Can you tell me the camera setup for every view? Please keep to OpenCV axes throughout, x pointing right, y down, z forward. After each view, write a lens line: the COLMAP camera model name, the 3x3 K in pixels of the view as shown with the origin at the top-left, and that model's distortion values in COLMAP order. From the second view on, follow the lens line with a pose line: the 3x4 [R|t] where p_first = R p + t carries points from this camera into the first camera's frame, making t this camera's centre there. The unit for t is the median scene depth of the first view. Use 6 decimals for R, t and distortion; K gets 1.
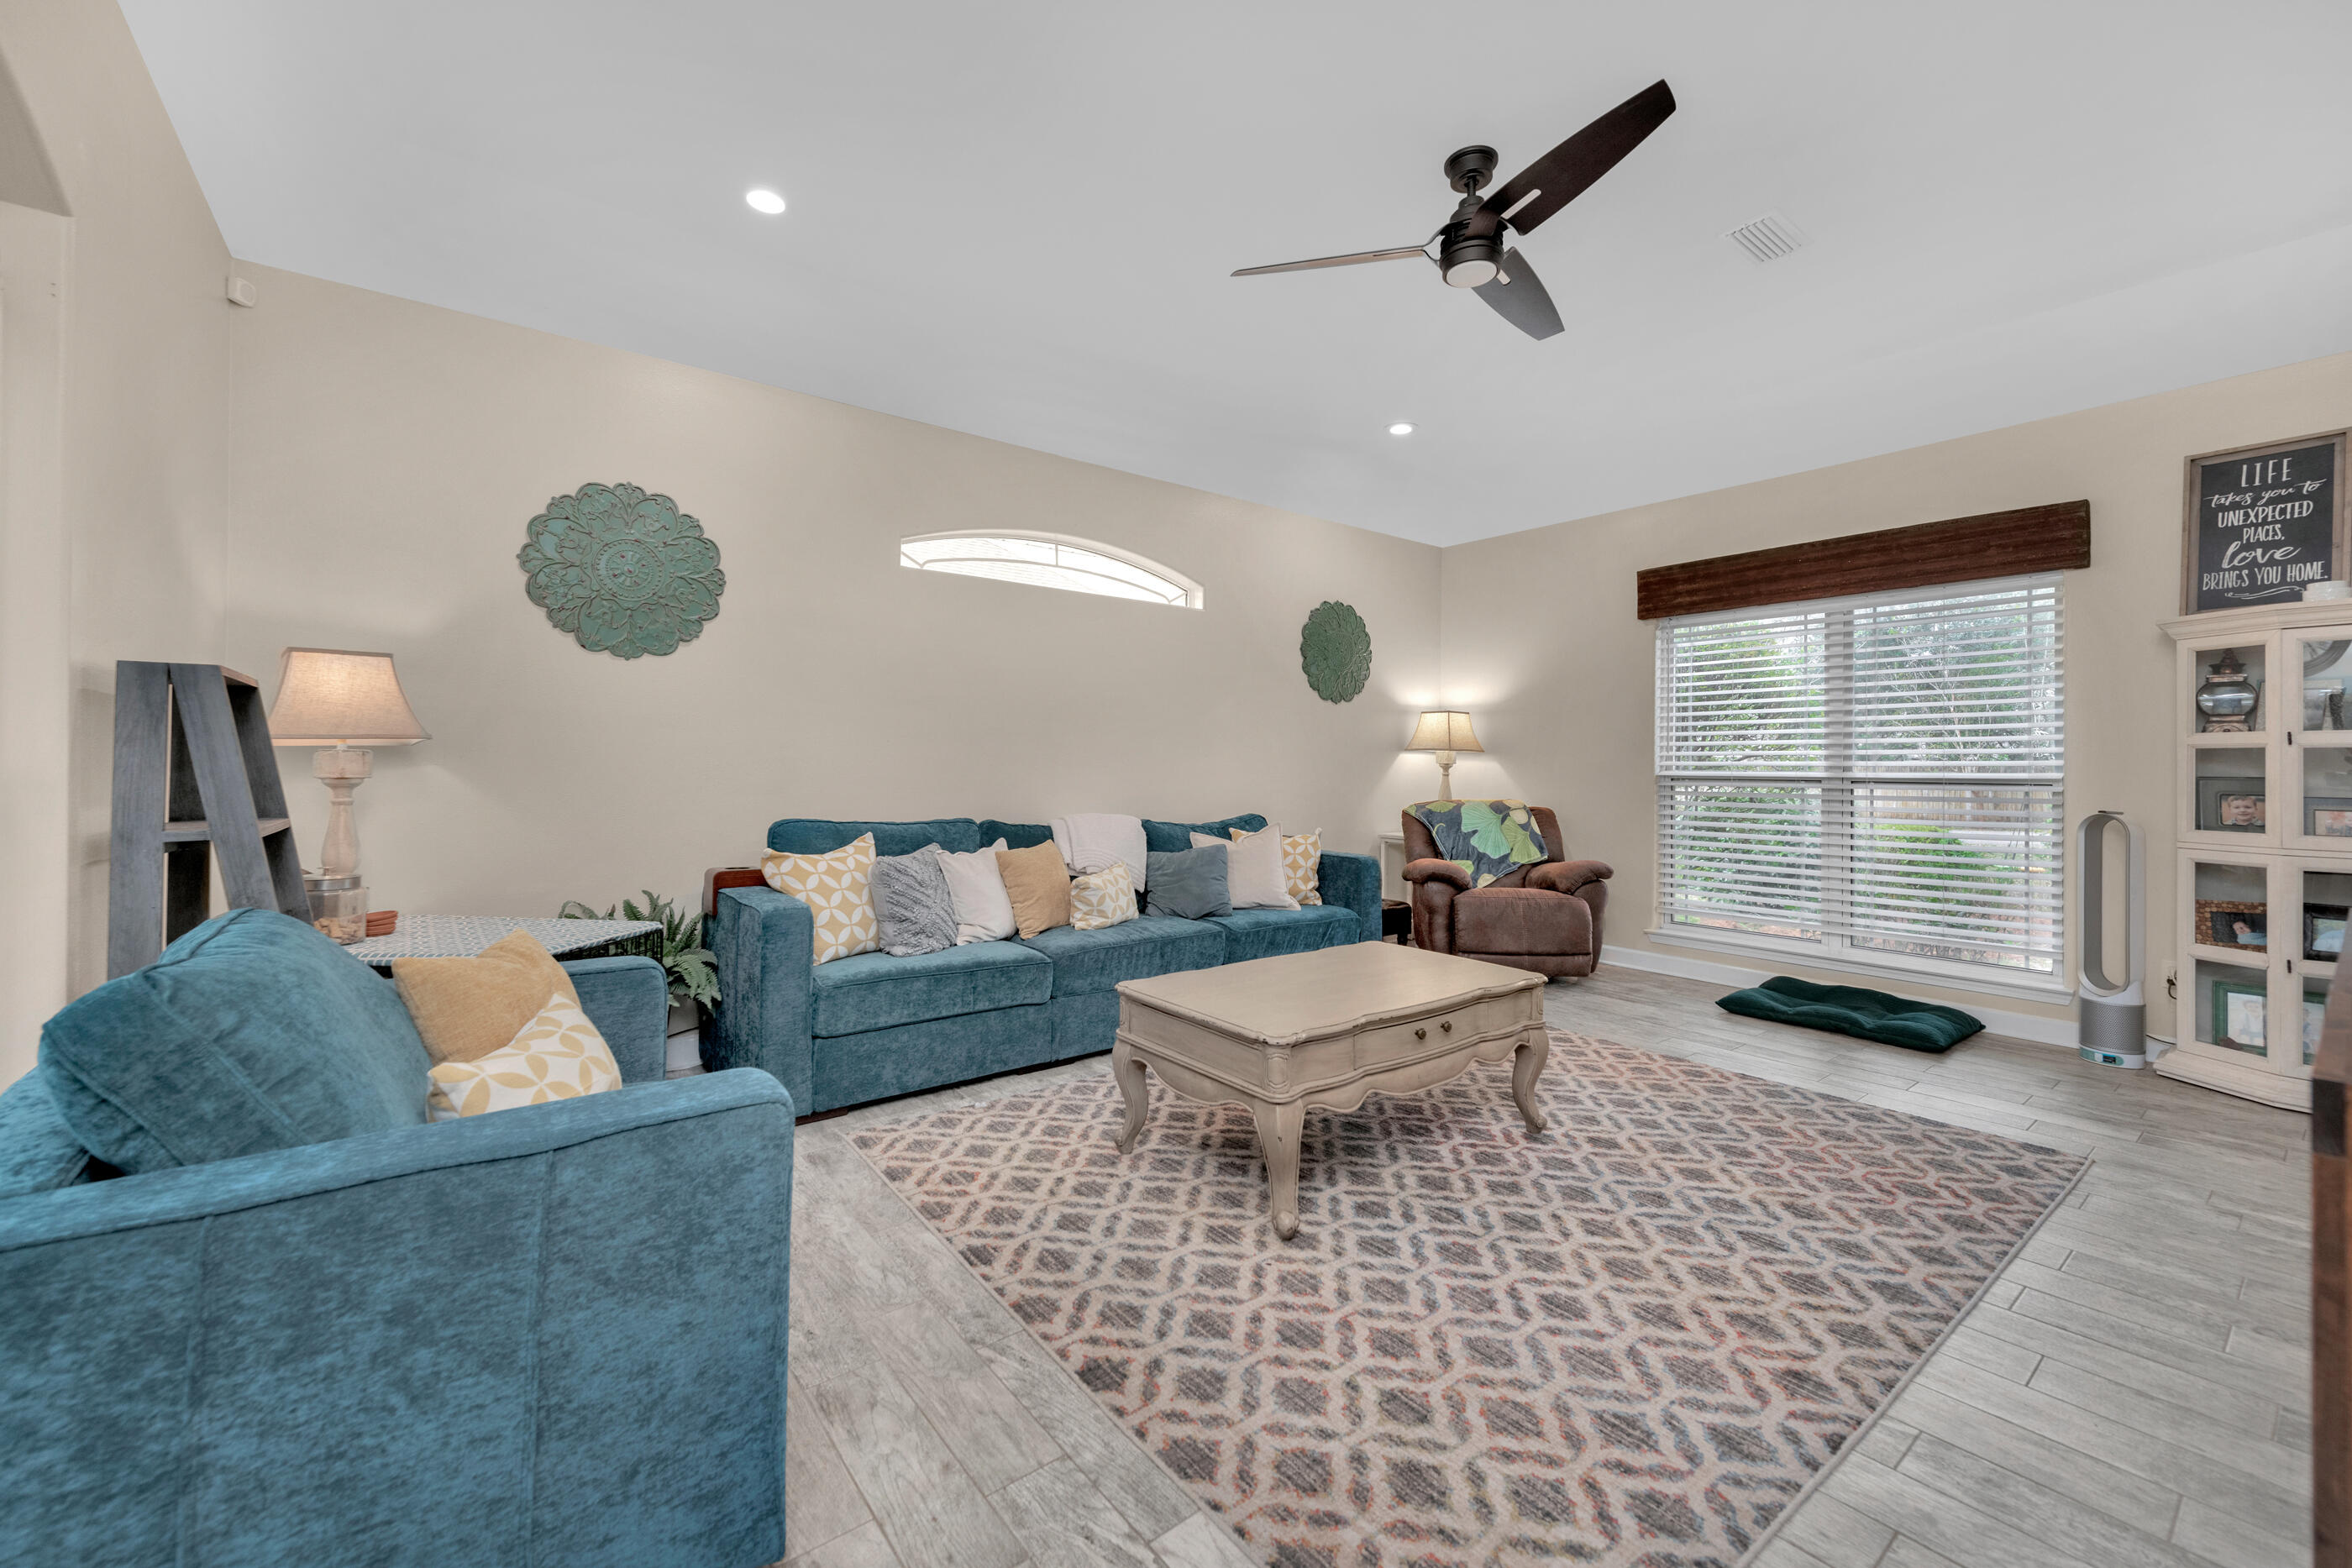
lens RADIAL K [[931.5, 0, 1164.8], [0, 931.5, 750.9], [0, 0, 1]] dist [0.011601, -0.004012]
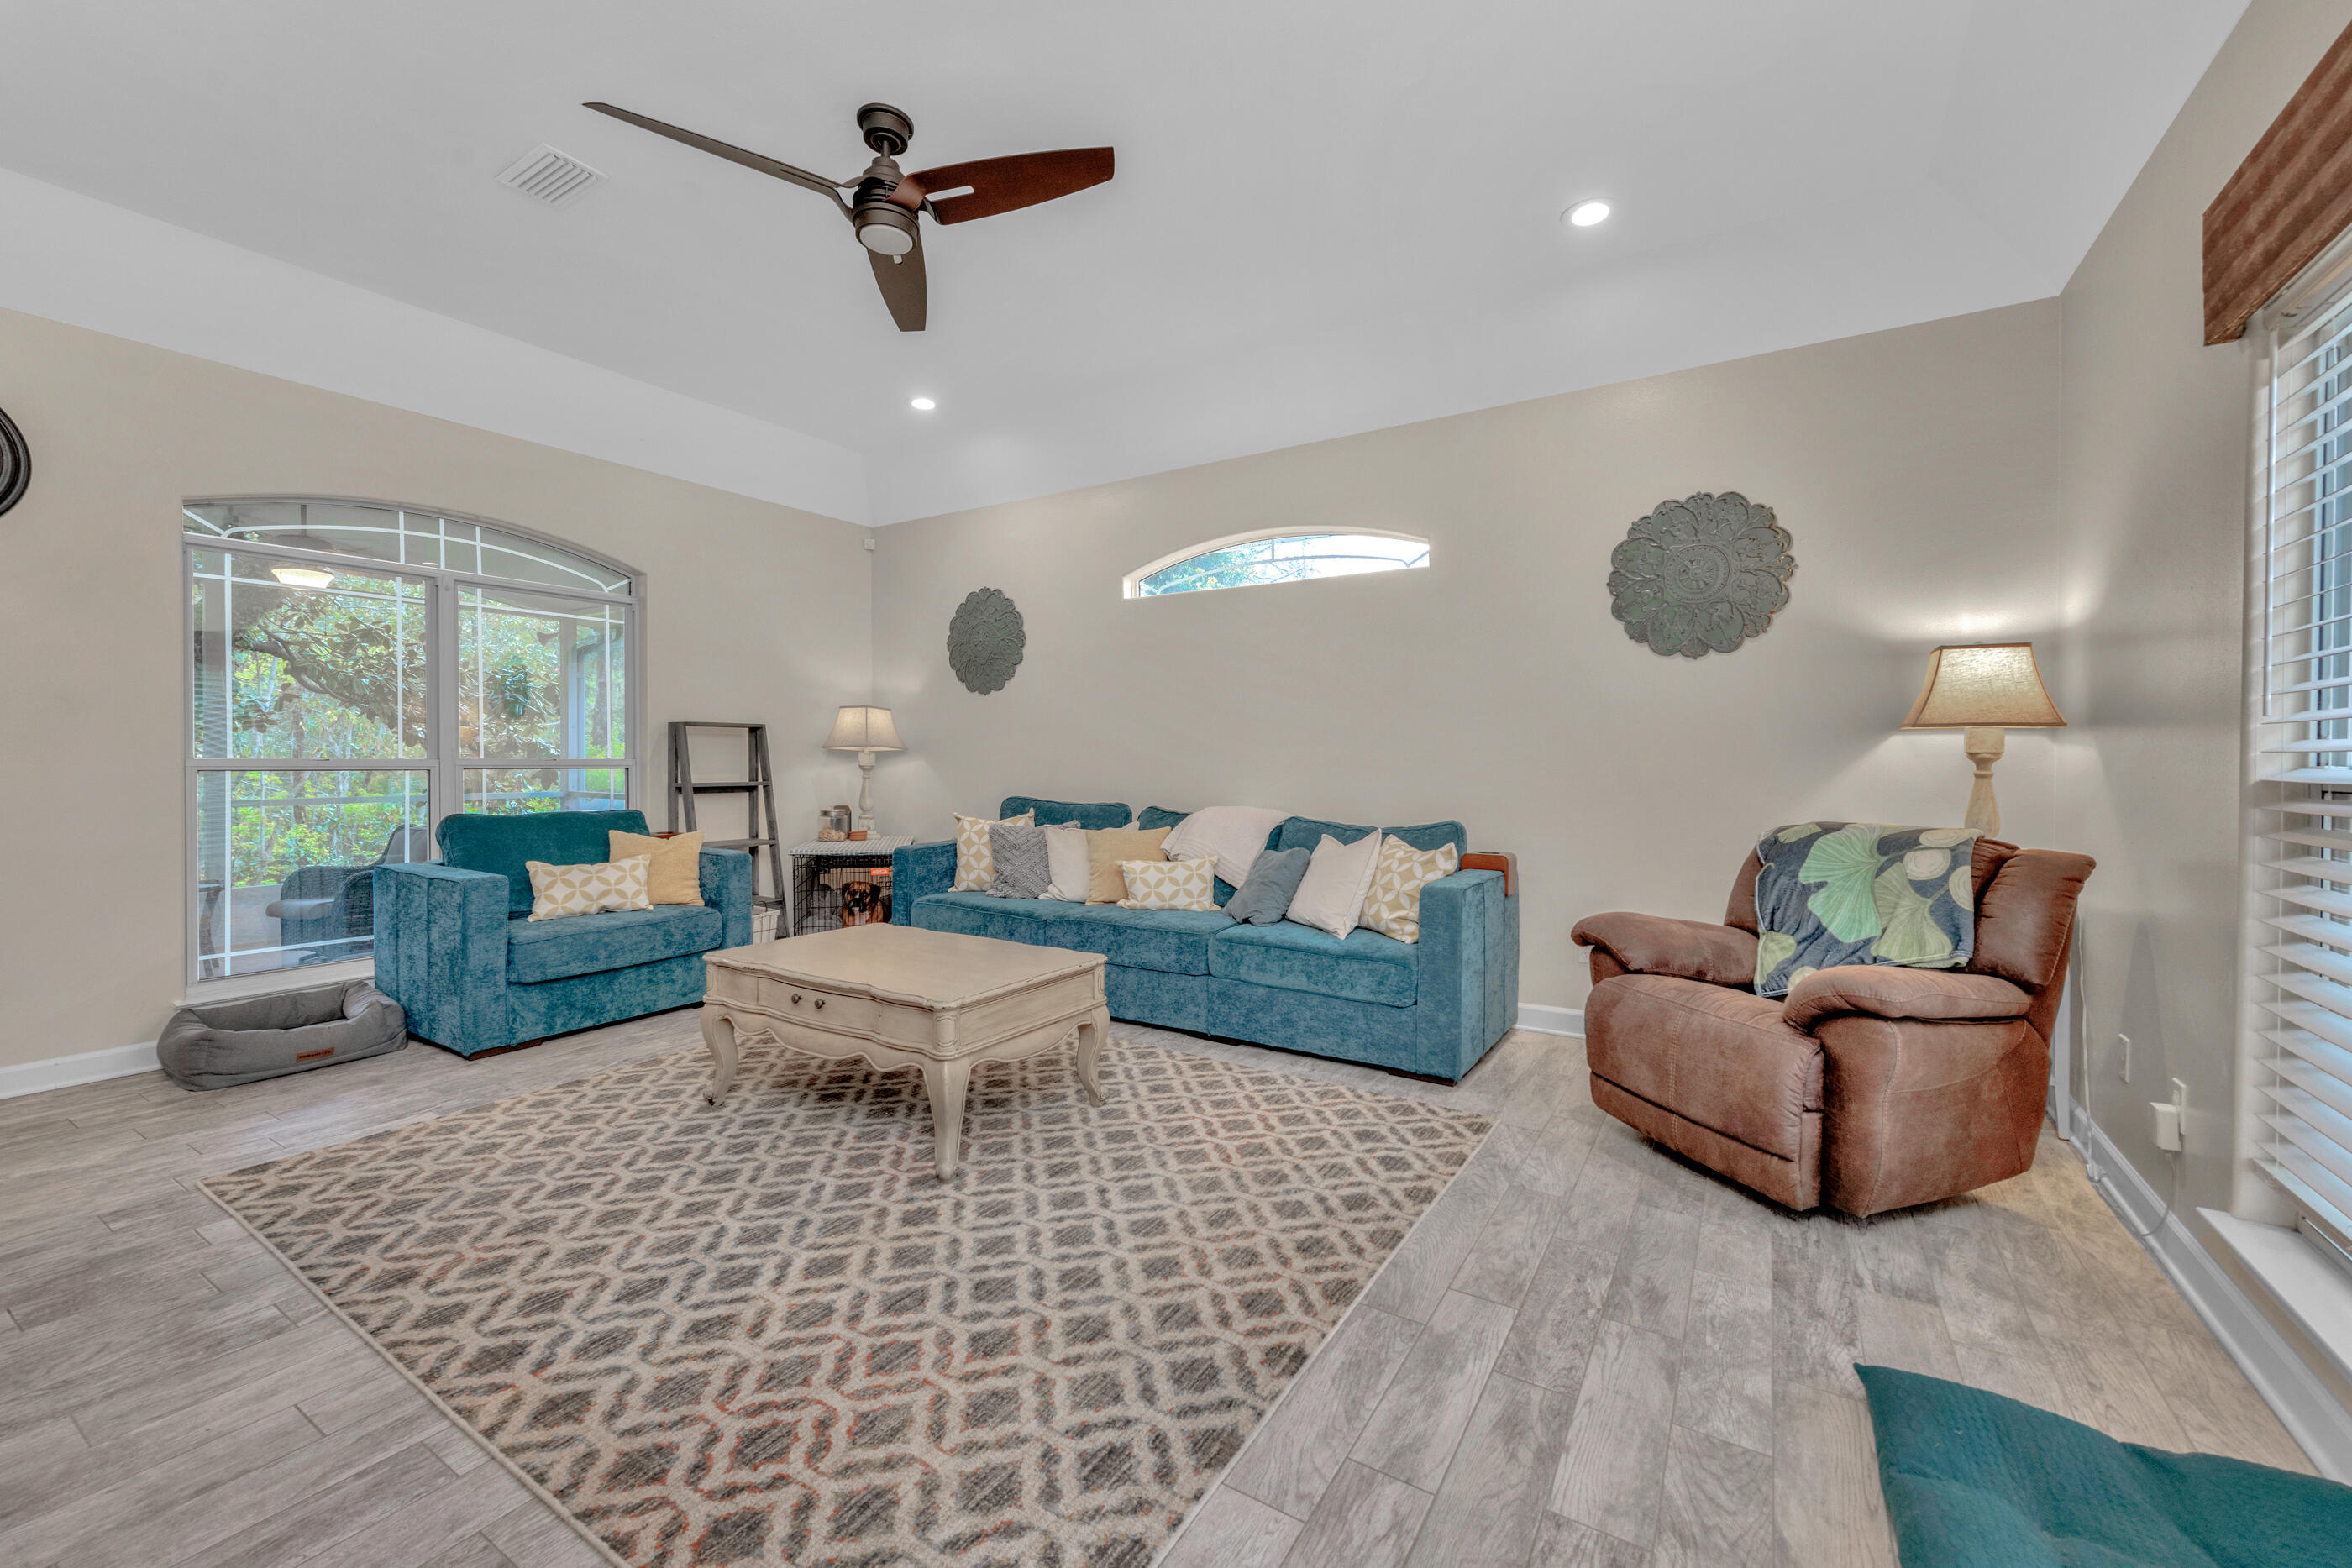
lens RADIAL K [[931.5, 0, 1202.0], [0, 931.5, 761.6], [0, 0, 1]] dist [0.011601, -0.004012]
pose [[0.355224, -0.002575, -0.934778, 1.503991], [0.012921, 0.999914, 0.002156, 0.028120], [0.934692, -0.012844, 0.355227, 1.079895]]
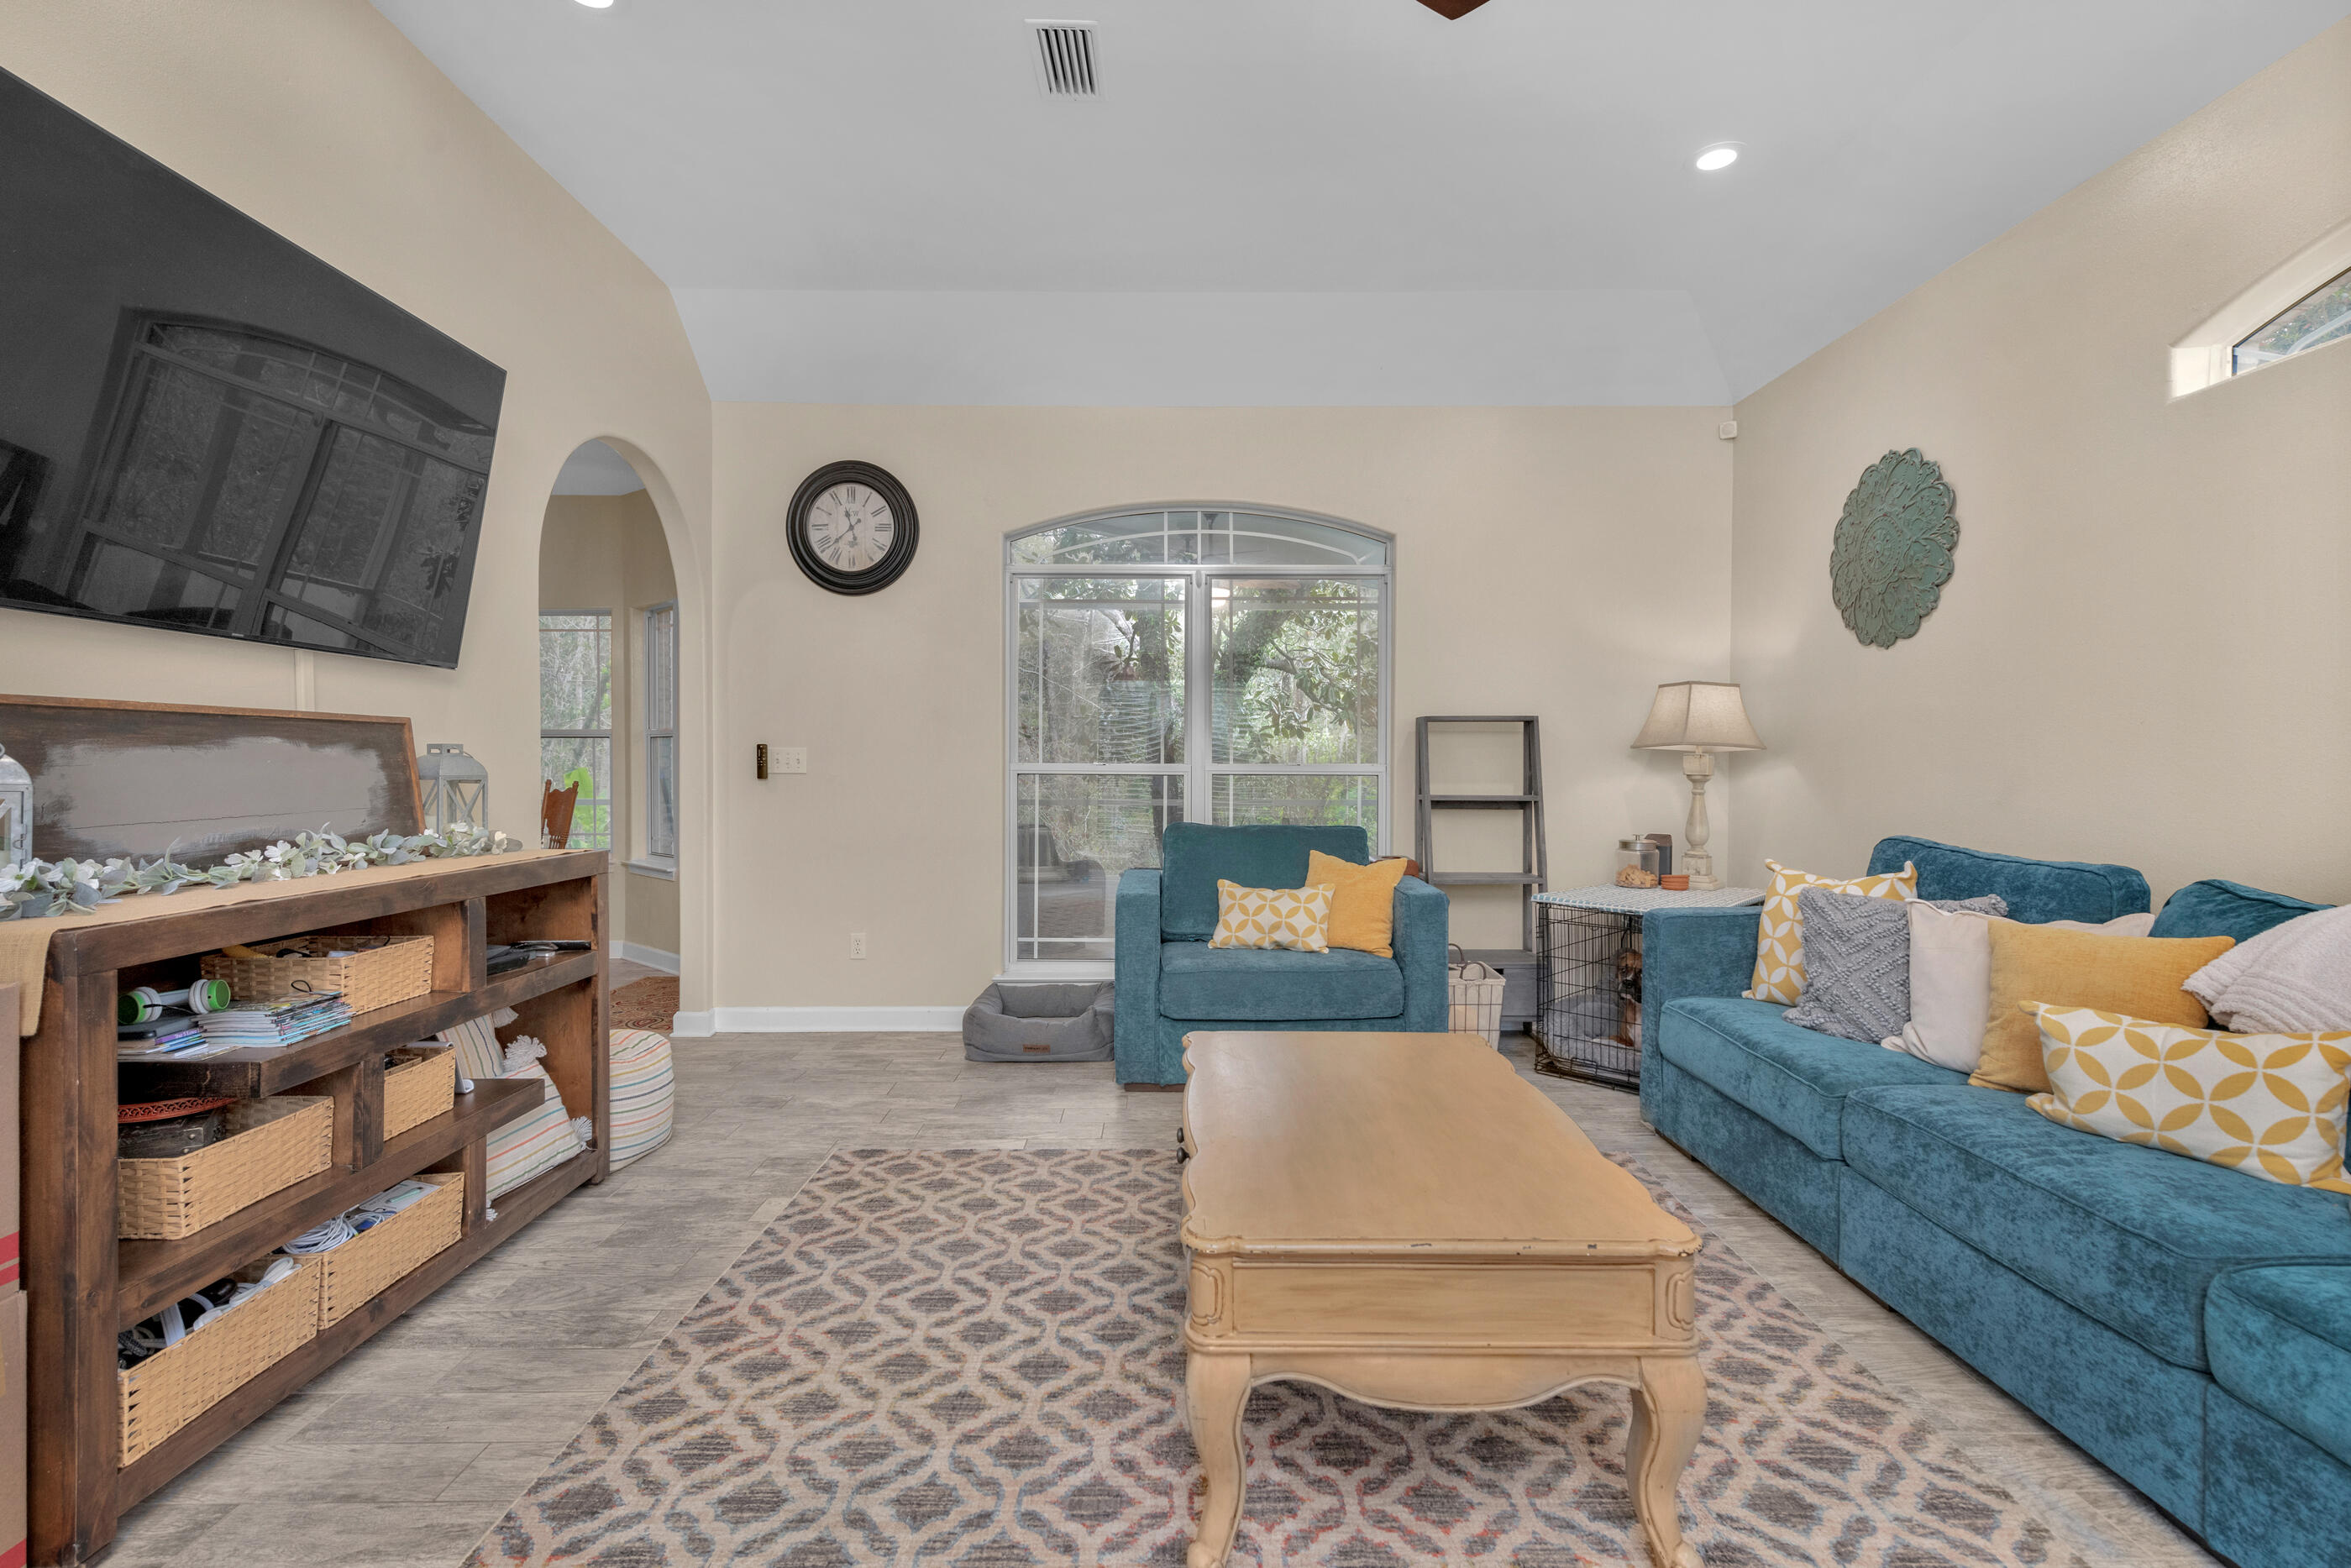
lens RADIAL K [[1105.9, 0, 1166.8], [0, 1105.9, 781.8], [0, 0, 1]] dist [0.015965, -0.006116]
pose [[-0.606976, 0.007824, -0.794682, 0.968331], [0.005862, 0.999968, 0.005368, 0.029247], [0.794699, -0.001401, -0.607003, 1.531993]]
